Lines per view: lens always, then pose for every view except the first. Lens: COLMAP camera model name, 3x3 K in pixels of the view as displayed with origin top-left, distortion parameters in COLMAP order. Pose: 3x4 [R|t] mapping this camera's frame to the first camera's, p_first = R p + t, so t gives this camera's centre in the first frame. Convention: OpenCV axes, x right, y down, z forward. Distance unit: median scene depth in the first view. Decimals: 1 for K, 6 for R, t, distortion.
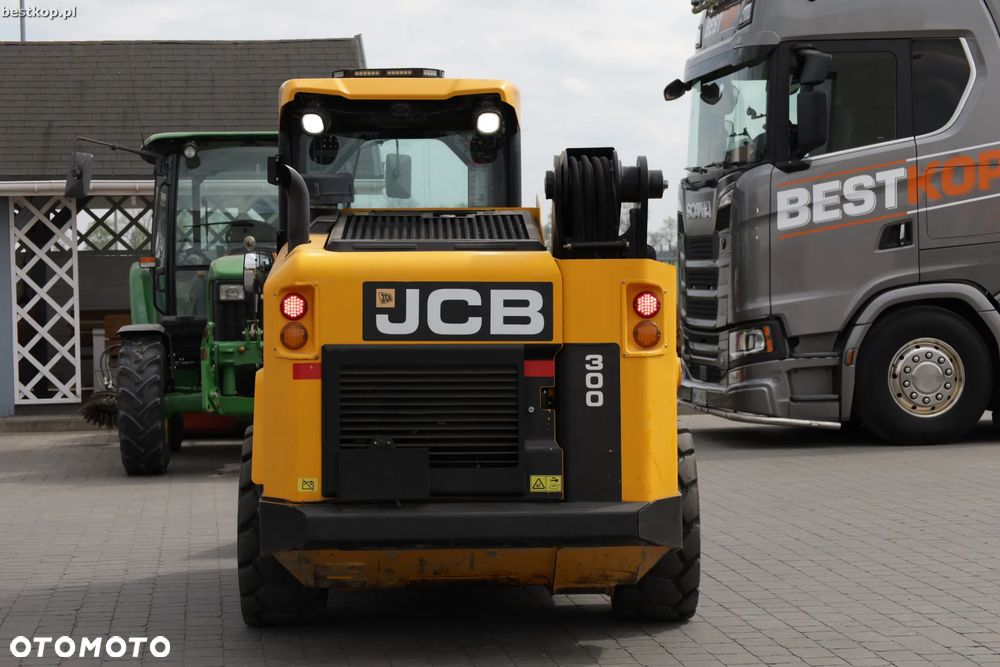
lens RADIAL K [[2150.5, 0, 501.5], [0, 2150.5, 334.7], [0, 0, 1]] dist [-0.046348, 0.000000]
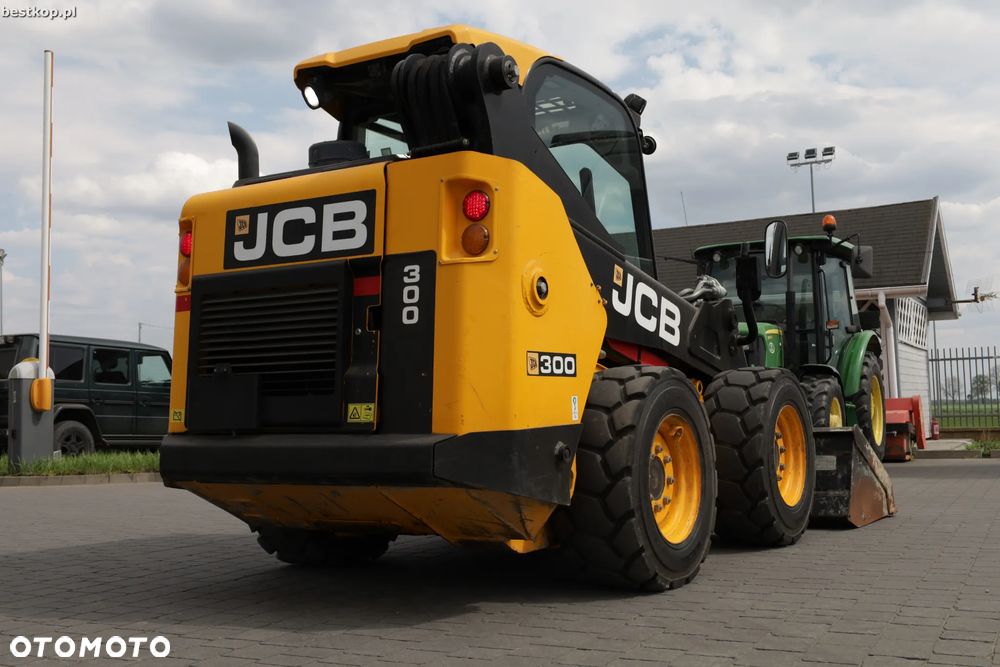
lens RADIAL K [[1119.2, 0, 503.6], [0, 1119.2, 334.0], [0, 0, 1]] dist [0.000193, 0.000000]
pose [[0.830118, -0.048430, -0.555480, 0.325672], [-0.004871, 0.995553, -0.094077, 0.079781], [0.557566, 0.080801, 0.826191, 0.647363]]
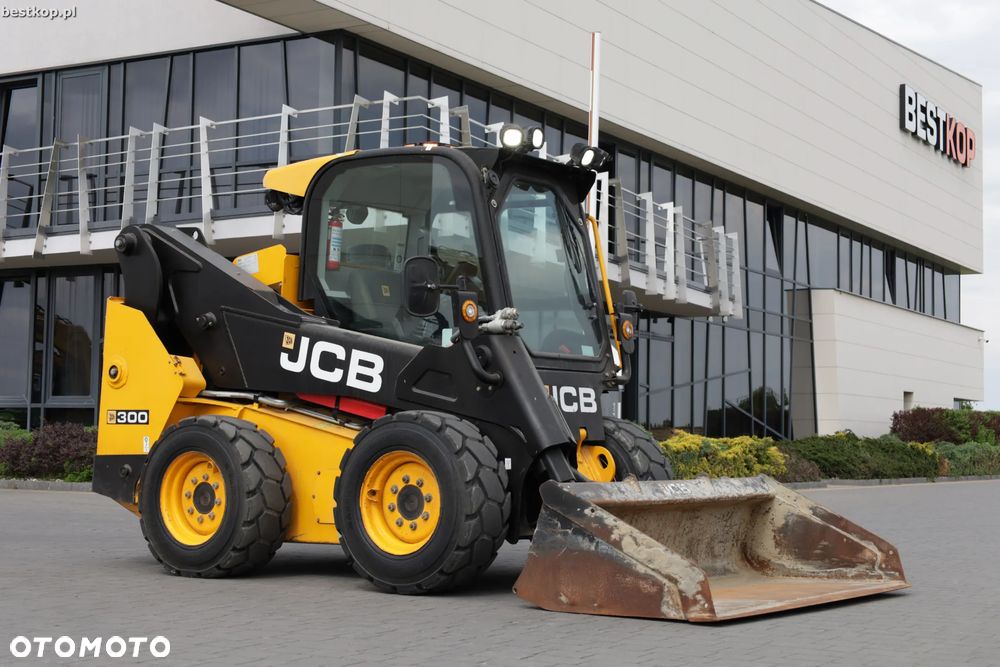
lens RADIAL K [[1608.9, 0, 512.6], [0, 1608.9, 347.9], [0, 0, 1]] dist [0.095270, 0.000000]
pose [[-0.608323, -0.038365, -0.792762, 0.800589], [-0.033078, 0.999189, -0.022972, 0.017859], [0.793000, 0.012249, -0.609098, 1.926870]]
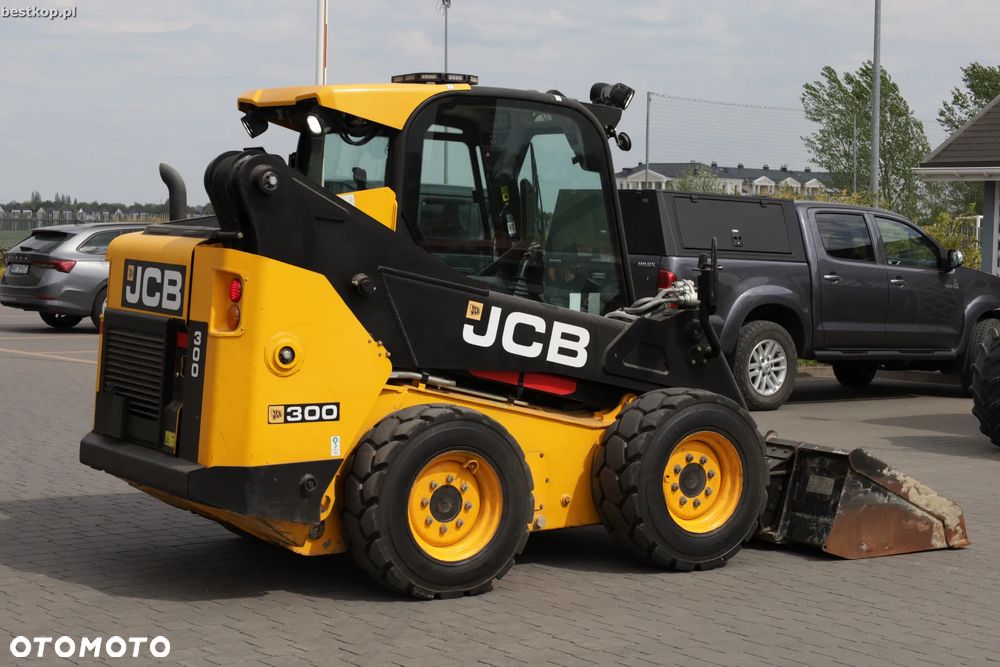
lens RADIAL K [[1948.4, 0, 501.3], [0, 1948.4, 330.4], [0, 0, 1]] dist [0.056762, 0.000000]
pose [[0.516585, 0.072659, -0.853147, 1.004968], [-0.055514, 0.997139, 0.051309, -0.053048], [0.854434, 0.020856, 0.519141, 0.602400]]
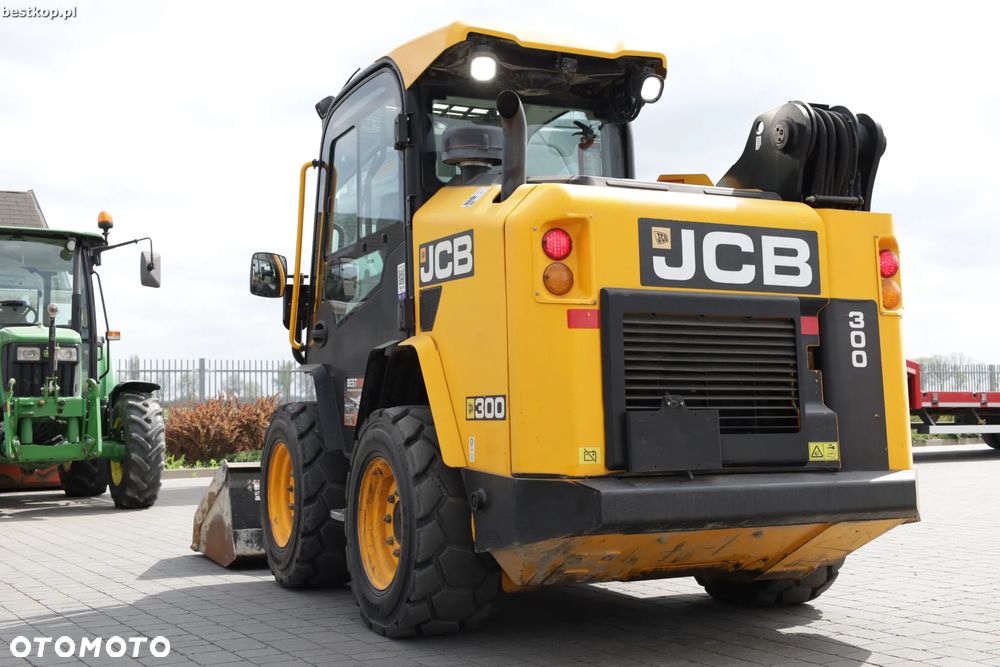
lens RADIAL K [[1269.9, 0, 504.4], [0, 1269.9, 333.4], [0, 0, 1]] dist [0.002797, 0.000000]
pose [[0.919748, 0.025767, 0.391663, -0.310328], [0.011237, 0.995705, -0.091895, 0.067208], [-0.392349, 0.088921, 0.915508, 0.559807]]
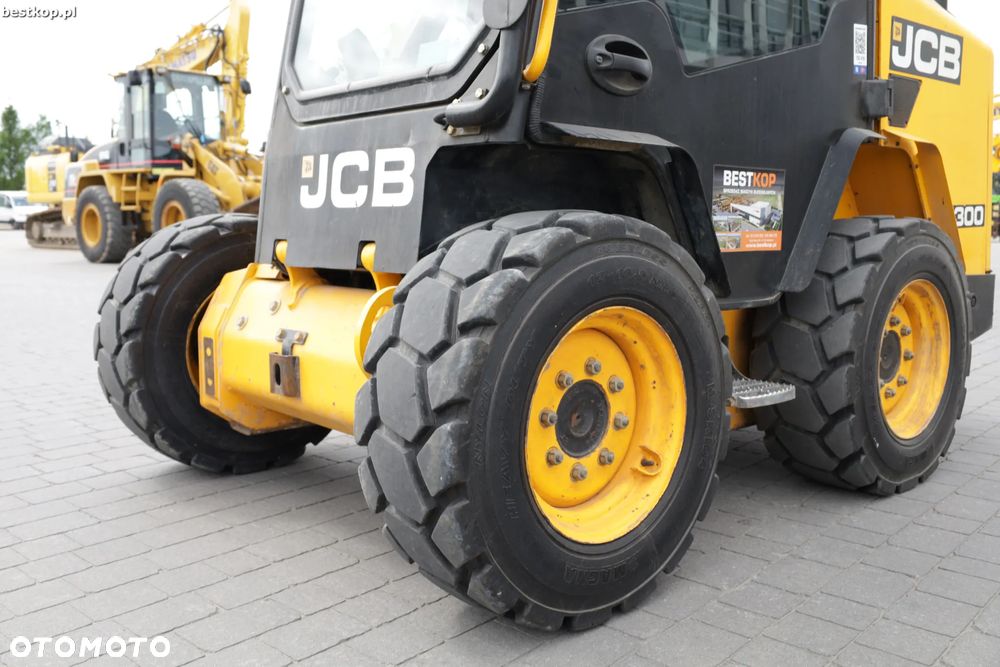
lens RADIAL K [[902.5, 0, 488.4], [0, 902.5, 316.7], [0, 0, 1]] dist [0.009535, 0.016767]
pose [[-0.632940, -0.074470, 0.770611, -0.291238], [0.040597, 0.990801, 0.129092, 0.033496], [-0.773136, 0.112992, -0.624095, 1.457877]]
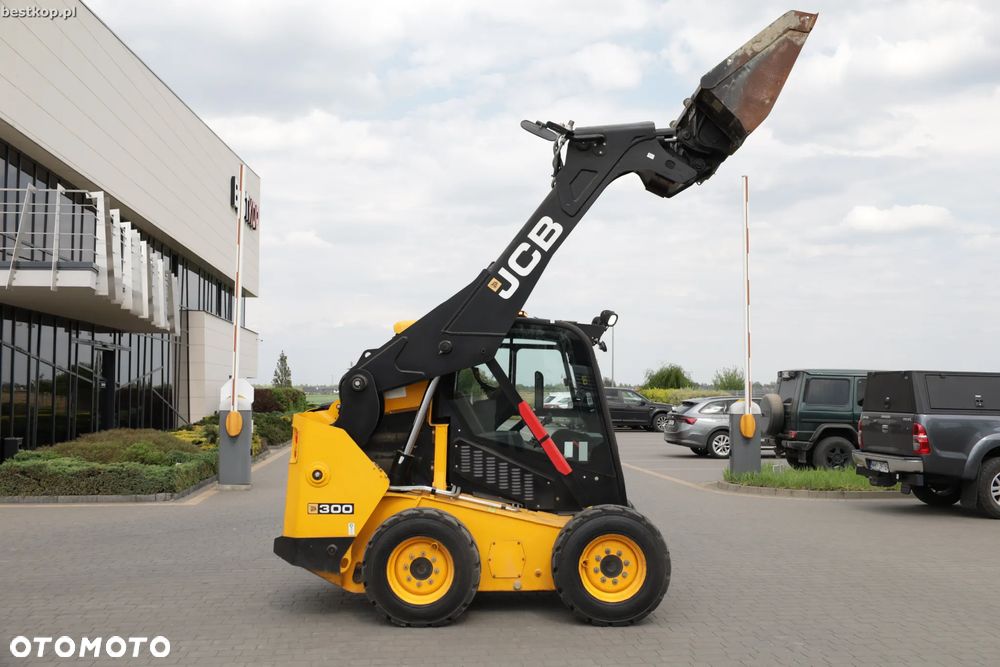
lens RADIAL K [[1044.4, 0, 501.7], [0, 1044.4, 318.7], [0, 0, 1]] dist [0.002079, 0.000000]
pose [[-0.034150, -0.051350, -0.998097, 1.038880], [-0.037001, 0.998059, -0.050082, -0.083083], [0.998732, 0.035221, -0.035984, 1.229721]]
